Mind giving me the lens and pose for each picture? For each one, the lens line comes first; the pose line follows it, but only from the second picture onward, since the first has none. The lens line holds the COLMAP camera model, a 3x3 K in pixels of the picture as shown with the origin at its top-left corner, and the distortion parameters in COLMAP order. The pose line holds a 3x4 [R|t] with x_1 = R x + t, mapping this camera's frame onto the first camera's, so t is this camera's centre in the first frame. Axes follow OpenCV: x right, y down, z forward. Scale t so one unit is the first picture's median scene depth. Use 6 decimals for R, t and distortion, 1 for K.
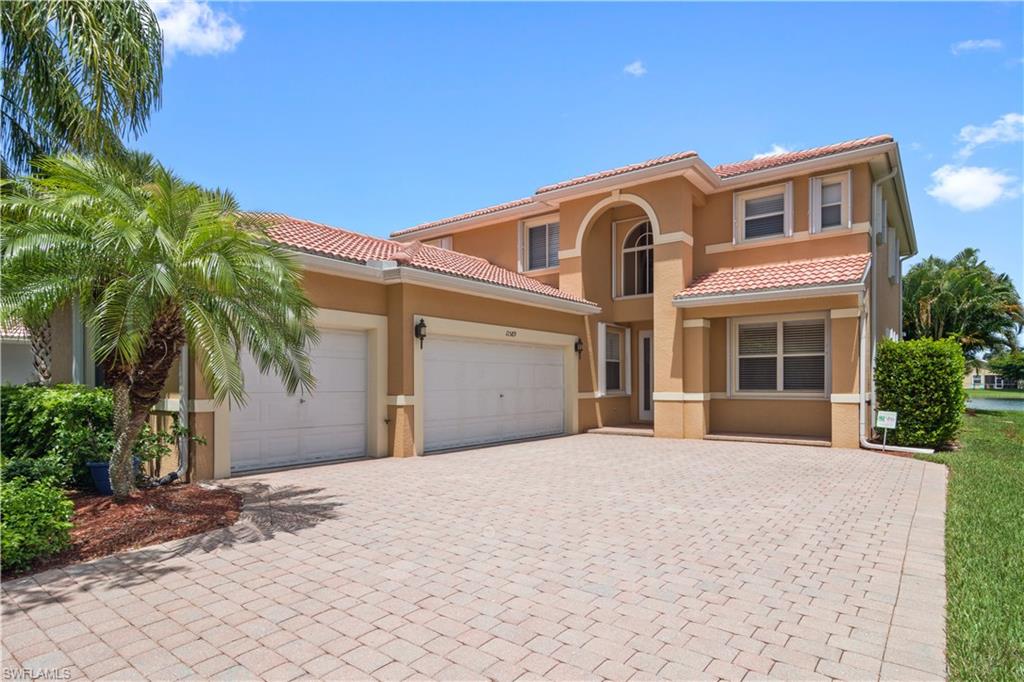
lens RADIAL K [[561.2, 0, 511.5], [0, 561.2, 384.2], [0, 0, 1]] dist [0.001985, 0.000659]
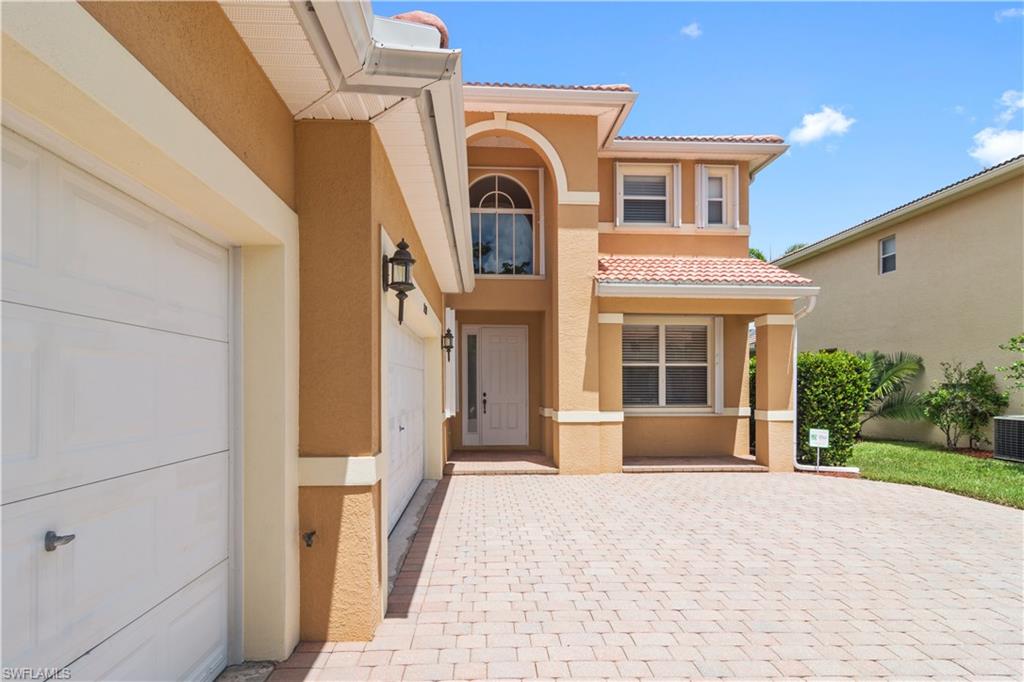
lens RADIAL K [[561.2, 0, 511.5], [0, 561.2, 384.2], [0, 0, 1]] dist [0.001985, 0.000659]
pose [[0.757773, 0.005185, 0.652498, -0.262197], [-0.000571, 0.999973, -0.007283, -0.015185], [-0.652518, 0.005146, 0.757756, 0.518489]]
